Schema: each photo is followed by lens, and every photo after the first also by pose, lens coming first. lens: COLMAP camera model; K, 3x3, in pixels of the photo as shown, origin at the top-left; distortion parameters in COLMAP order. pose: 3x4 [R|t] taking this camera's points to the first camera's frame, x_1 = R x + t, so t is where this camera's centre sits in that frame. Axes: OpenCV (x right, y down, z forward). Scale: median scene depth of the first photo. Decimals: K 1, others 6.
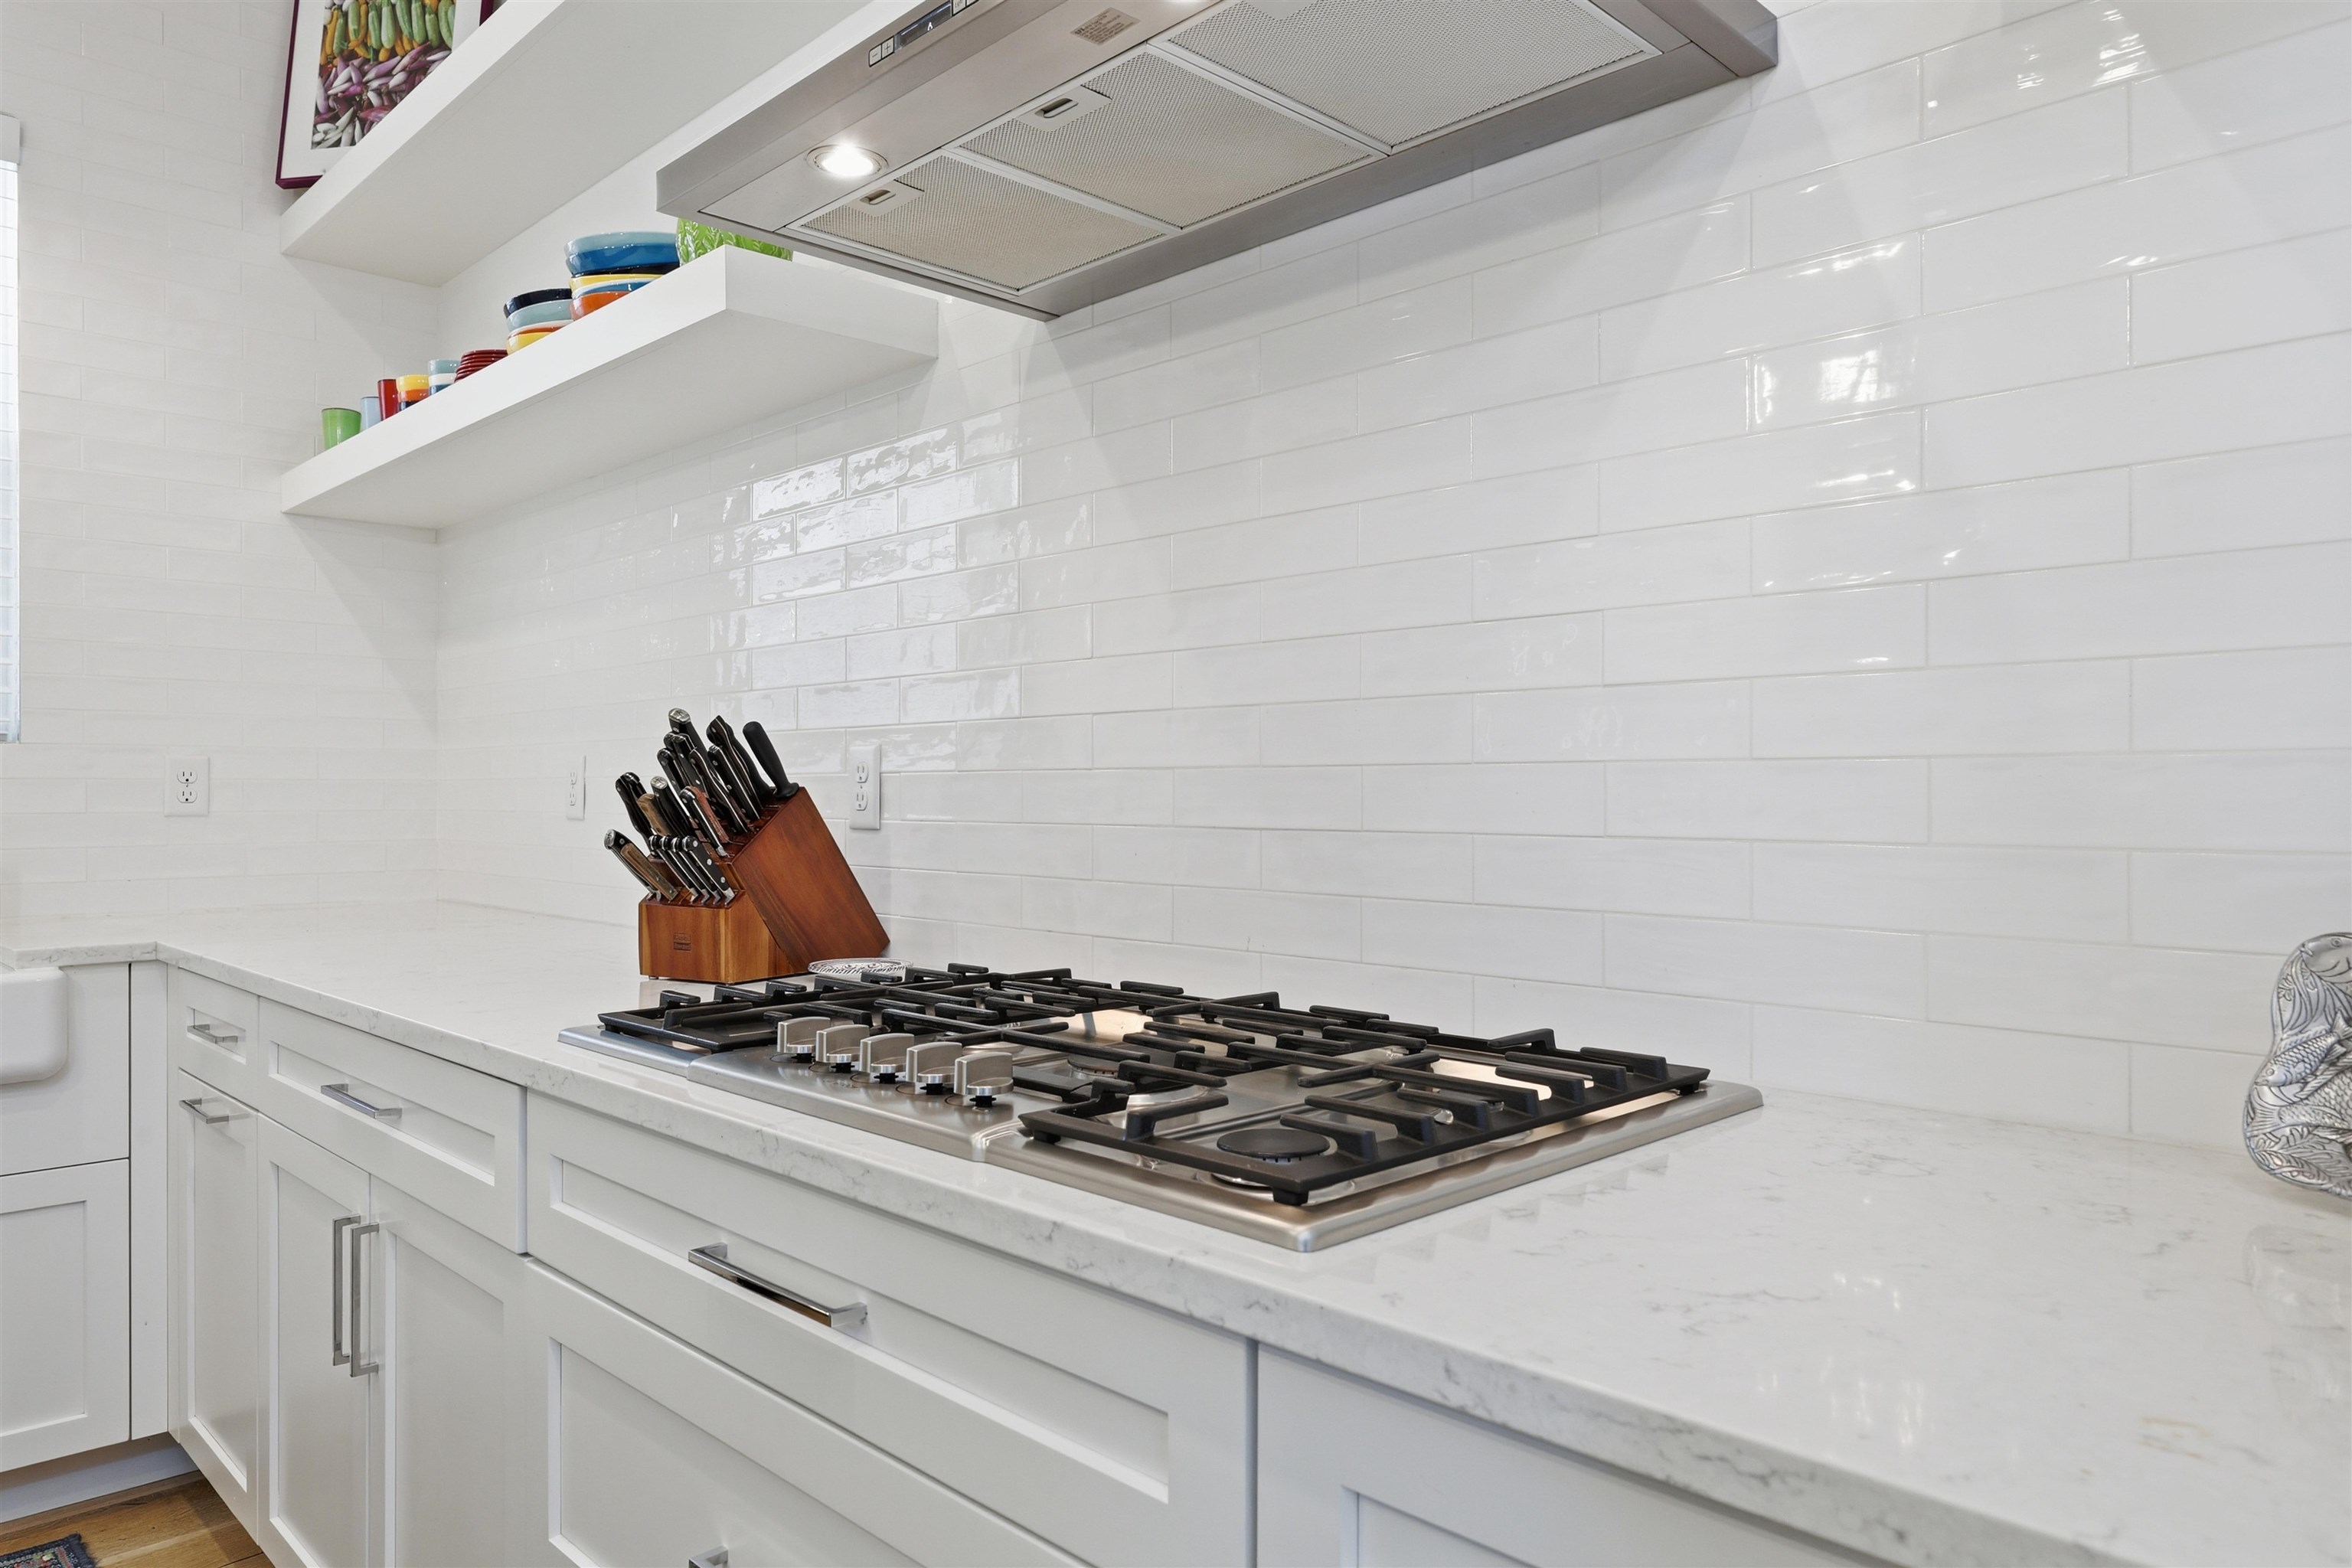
lens RADIAL K [[1551.5, 0, 1174.0], [0, 1551.5, 783.3], [0, 0, 1]] dist [-0.003496, -0.000285]
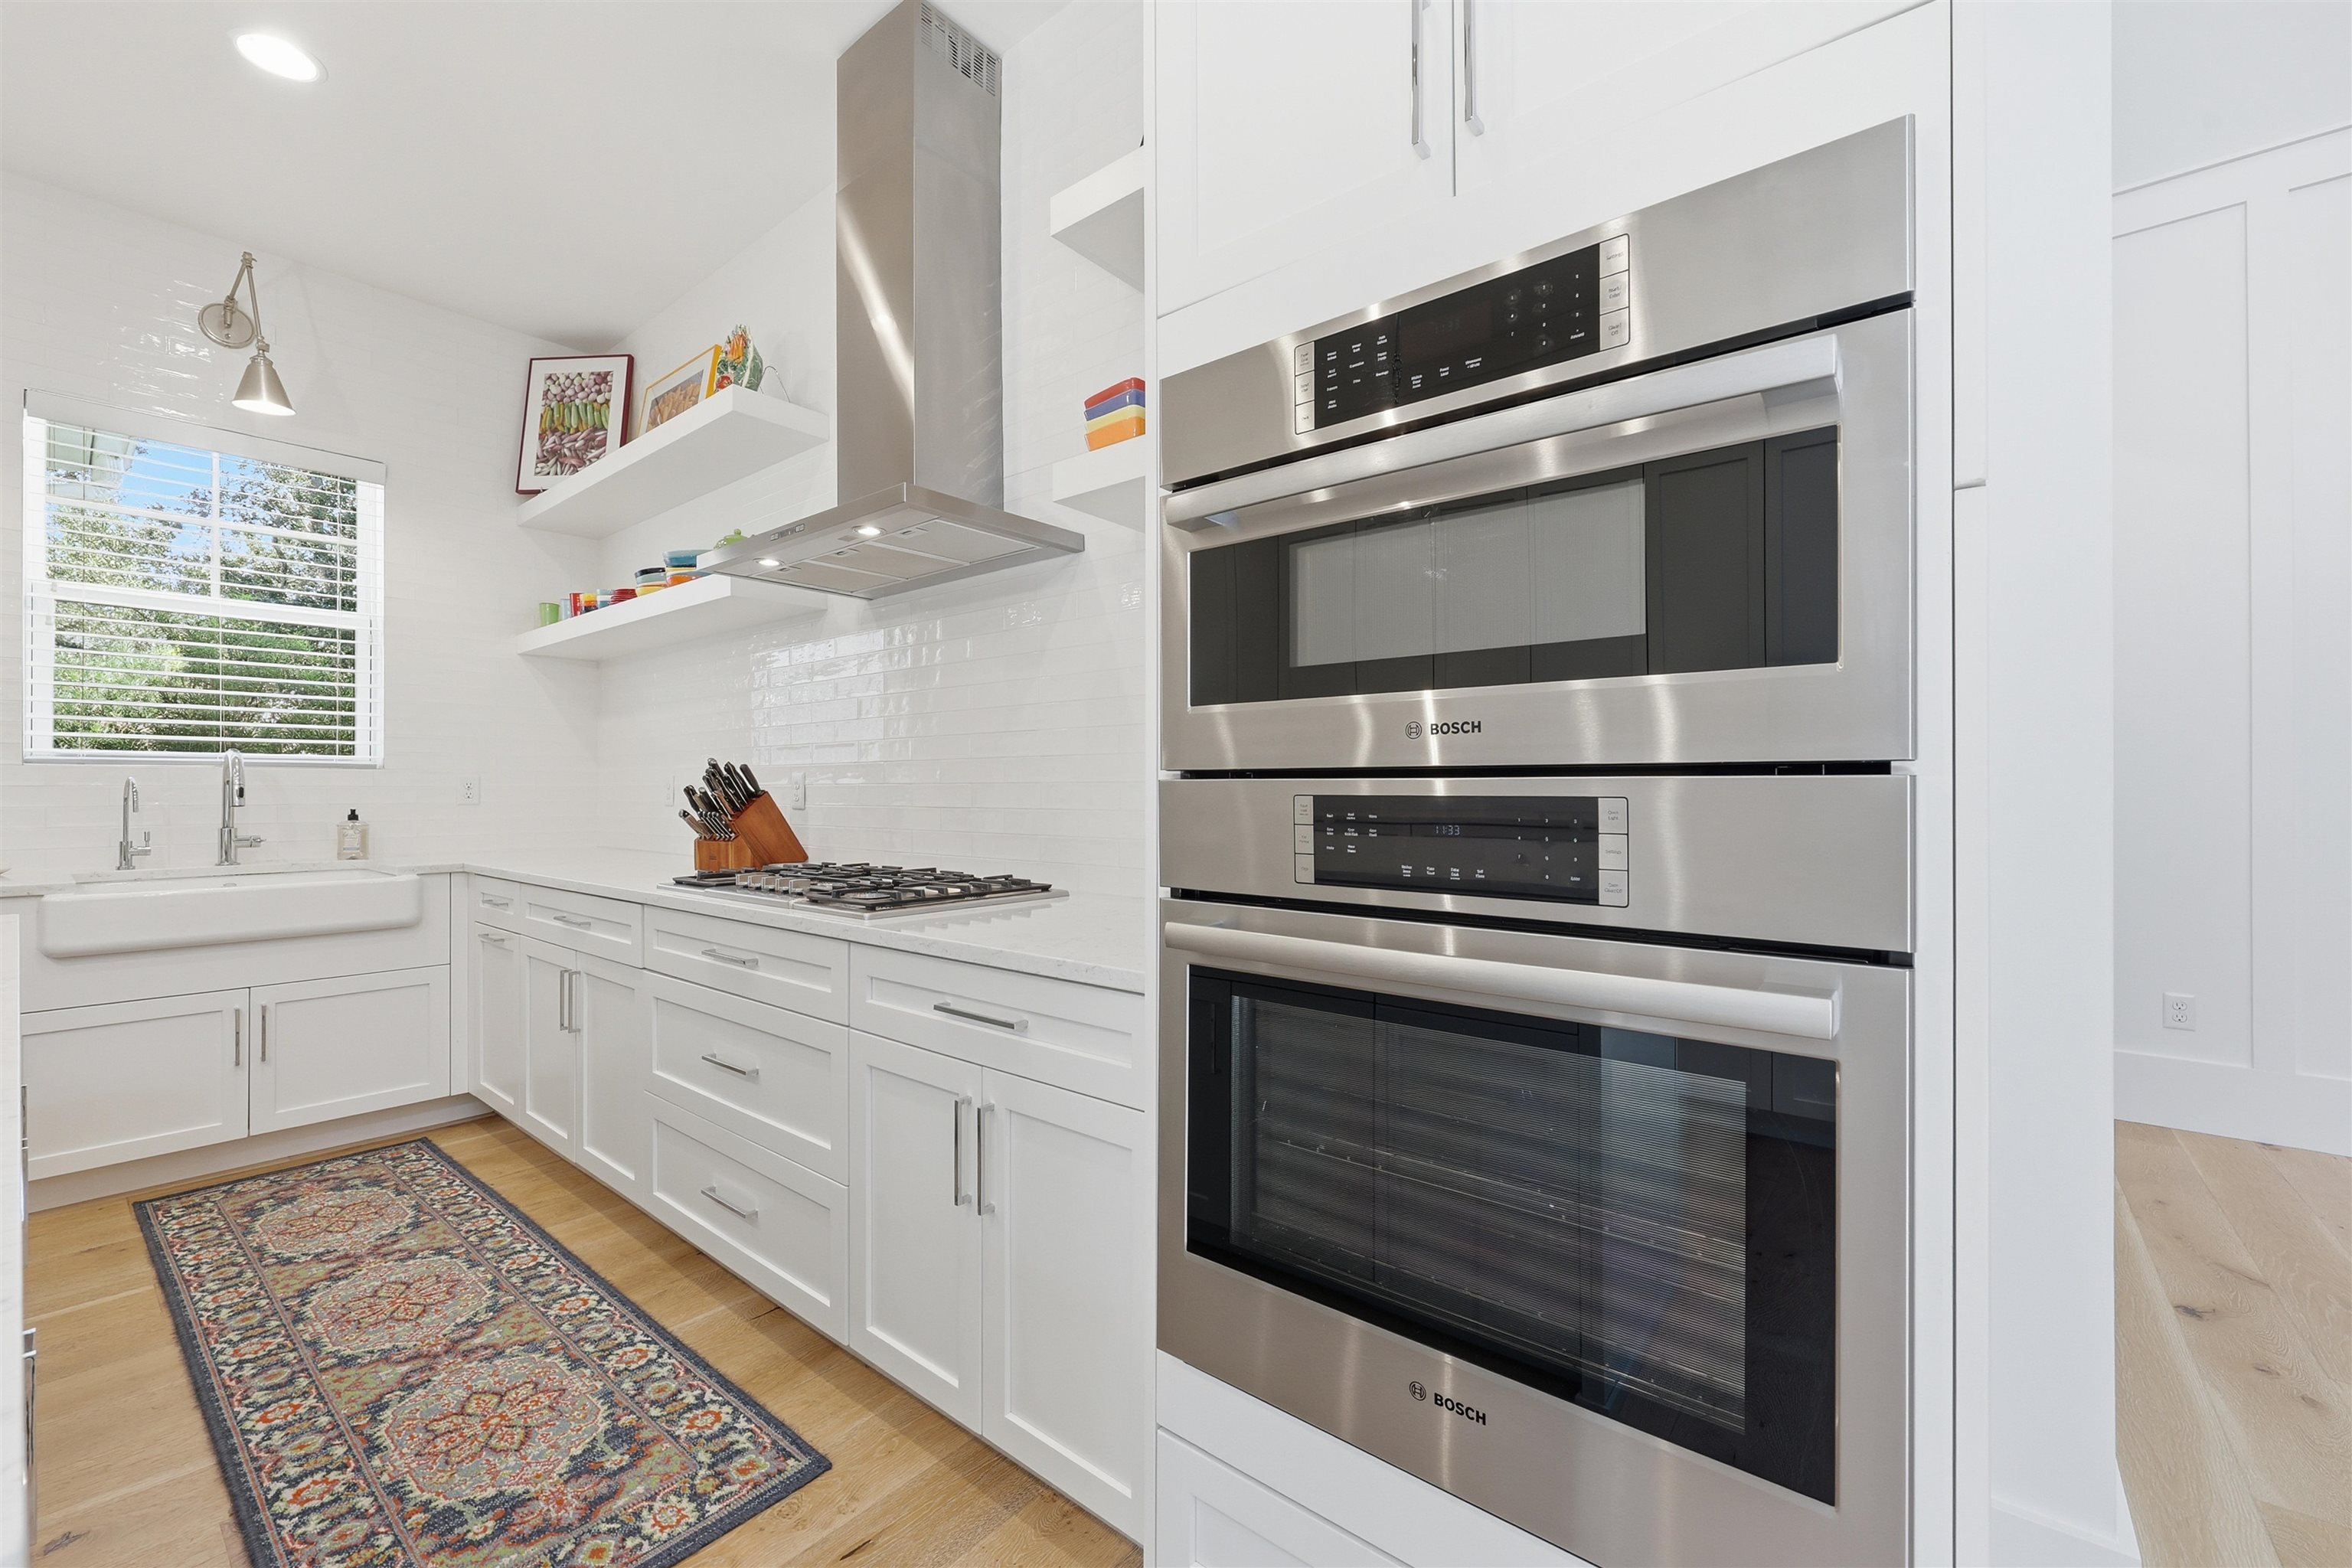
lens RADIAL K [[946.1, 0, 1172.6], [0, 946.1, 788.4], [0, 0, 1]] dist [-0.002246, -0.000570]
pose [[0.994069, 0.000854, 0.108745, 0.209508], [-0.001025, 0.999998, 0.001511, -0.004620], [-0.108744, -0.001613, 0.994069, -0.483650]]
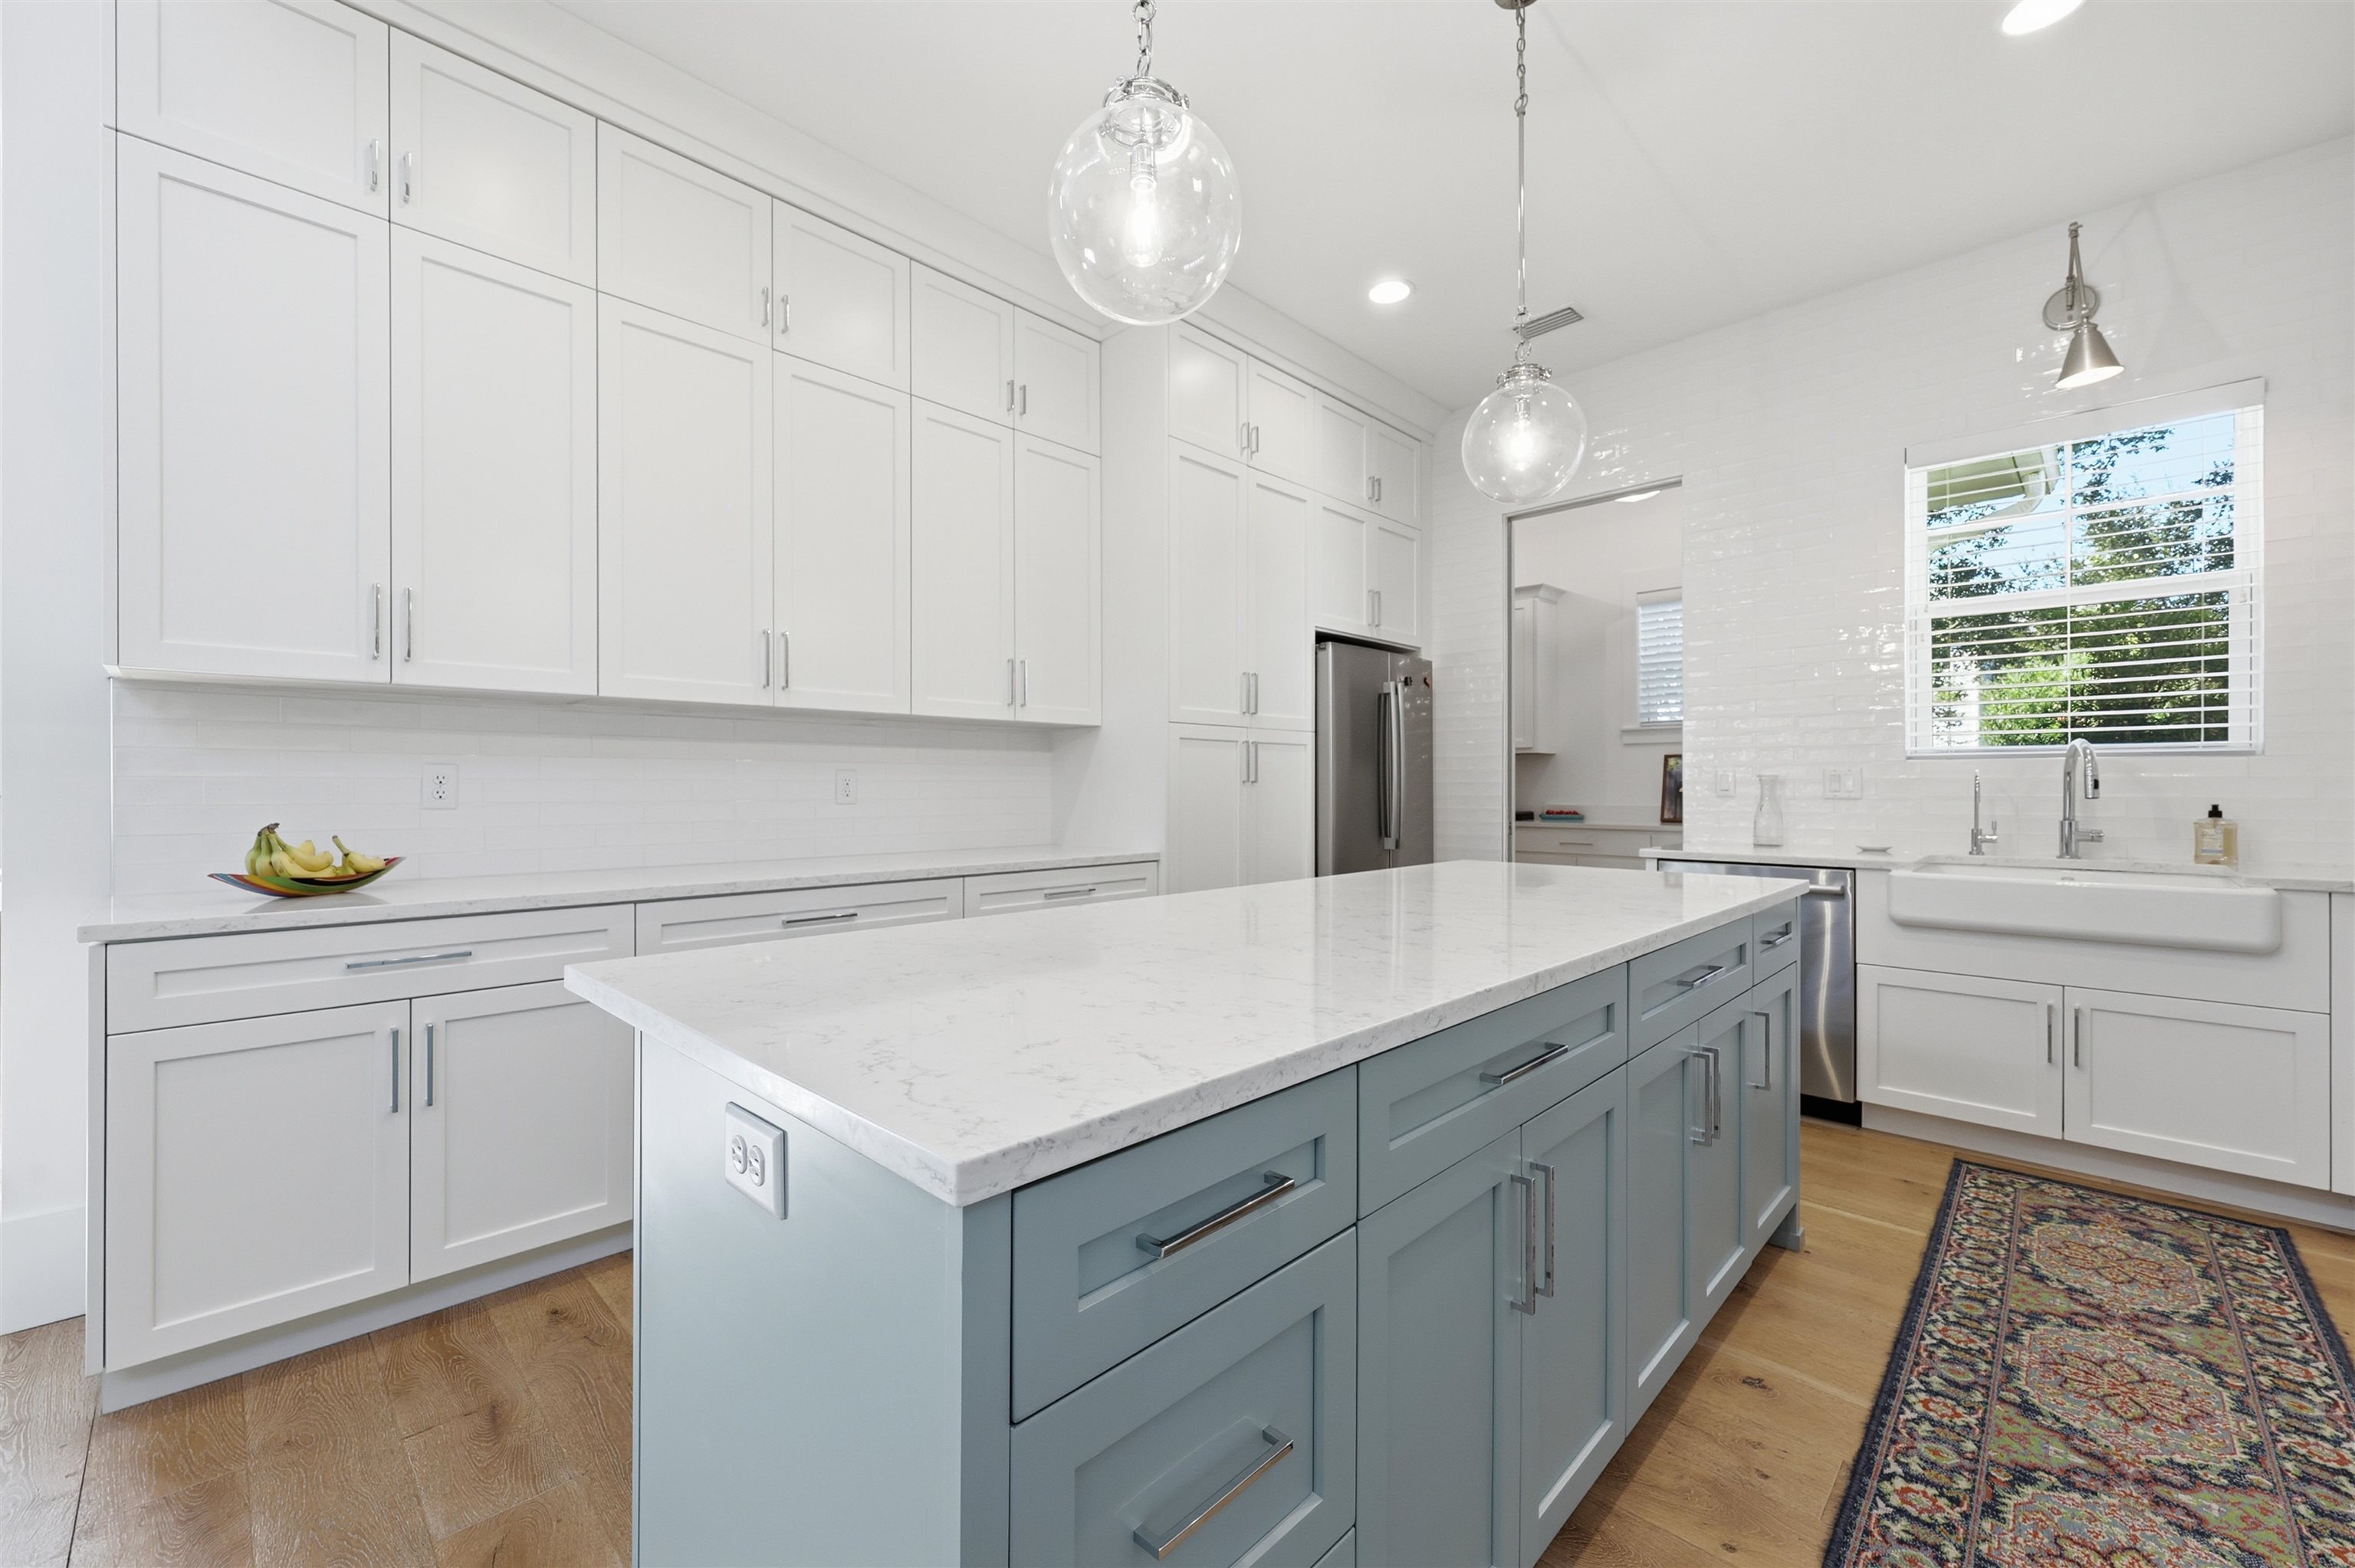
lens RADIAL K [[947.2, 0, 1163.5], [0, 947.2, 787.0], [0, 0, 1]] dist [-0.002246, -0.000570]
pose [[0.010016, 0.004497, -0.999940, 0.337935], [0.004083, 0.999981, 0.004538, -0.002475], [0.999942, -0.004128, 0.009998, -0.252603]]
